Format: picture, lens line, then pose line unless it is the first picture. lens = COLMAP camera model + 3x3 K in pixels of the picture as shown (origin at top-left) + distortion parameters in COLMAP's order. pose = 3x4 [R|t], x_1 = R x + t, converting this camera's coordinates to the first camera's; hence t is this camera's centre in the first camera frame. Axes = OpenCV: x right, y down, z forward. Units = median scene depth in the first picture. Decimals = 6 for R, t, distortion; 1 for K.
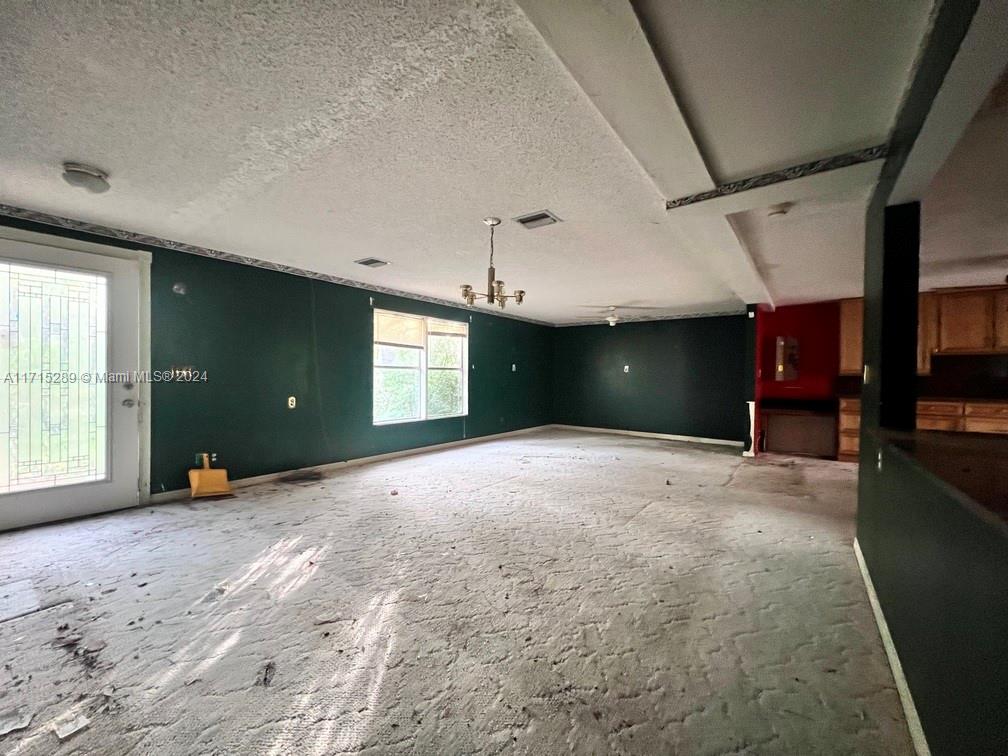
lens RADIAL K [[395.6, 0, 504.0], [0, 395.6, 378.0], [0, 0, 1]] dist [-0.007977, -0.000041]
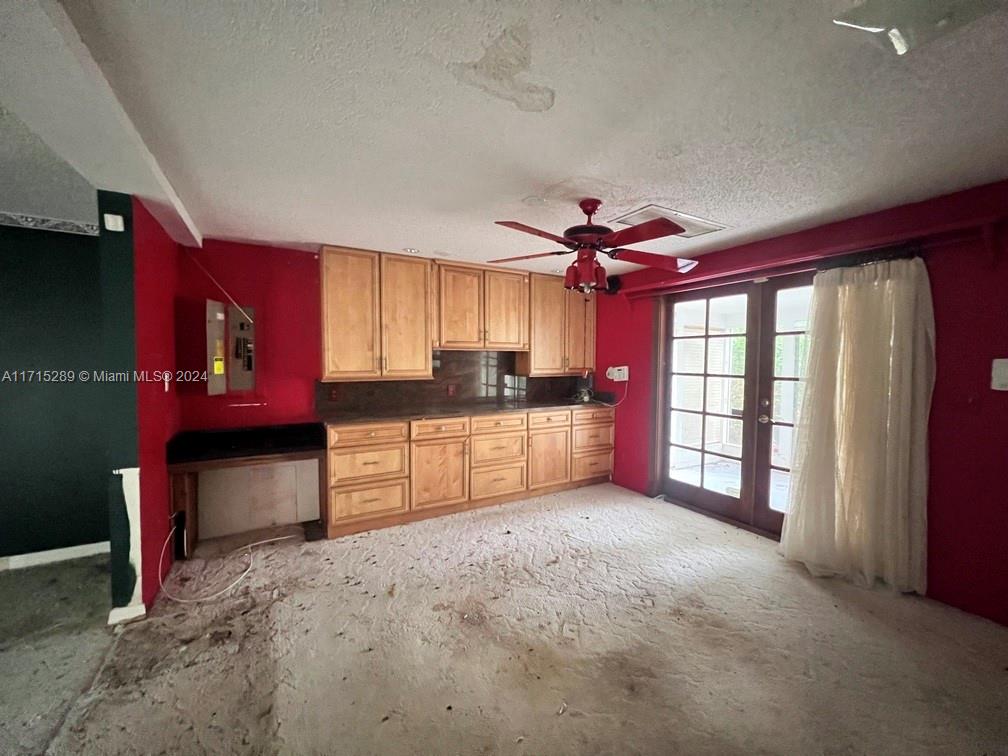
lens RADIAL K [[401.3, 0, 504.0], [0, 401.3, 378.0], [0, 0, 1]] dist [-0.001970, -0.000038]
pose [[0.387692, -0.048464, 0.920514, 0.537154], [0.005014, 0.998713, 0.050470, -0.049353], [-0.921775, -0.014951, 0.387436, 0.681978]]
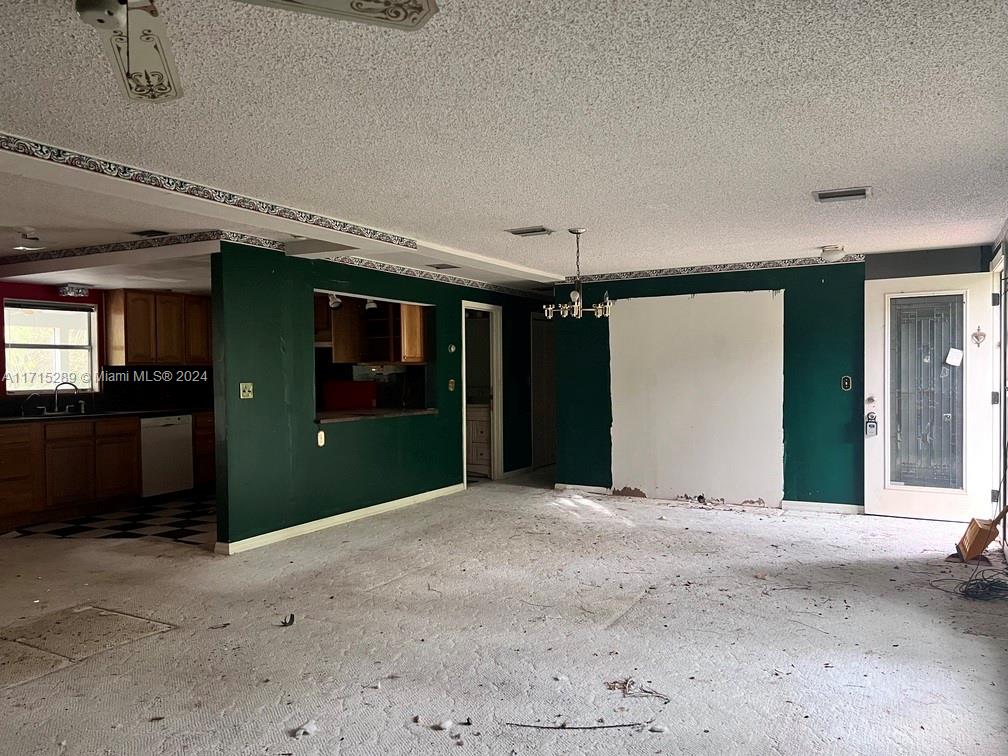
lens RADIAL K [[749.8, 0, 499.8], [0, 749.8, 376.4], [0, 0, 1]] dist [0.123490, -0.144939]
pose [[-0.990128, -0.003356, -0.140124, 0.268679], [-0.004749, 0.999943, 0.009607, -0.040150], [0.140083, 0.010178, -0.990087, 1.805699]]
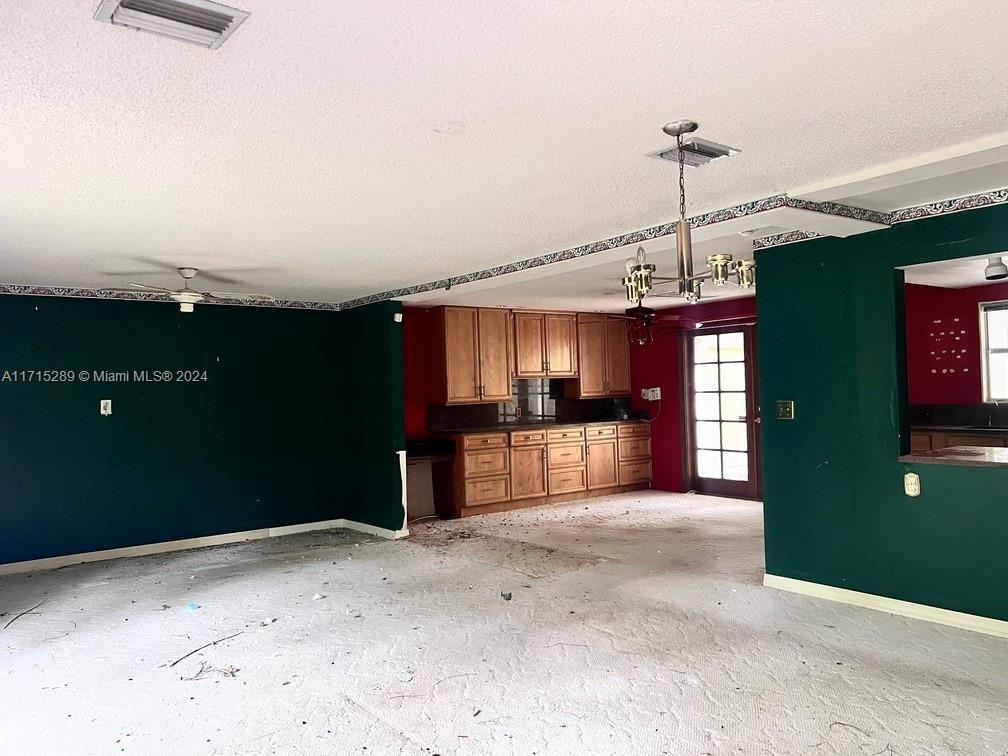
lens RADIAL K [[749.8, 0, 499.8], [0, 749.8, 376.4], [0, 0, 1]] dist [0.123490, -0.144939]
pose [[0.274621, -0.001421, 0.961551, -0.648948], [0.037634, 0.999249, -0.009272, -0.056530], [-0.960816, 0.038733, 0.274468, 0.628595]]
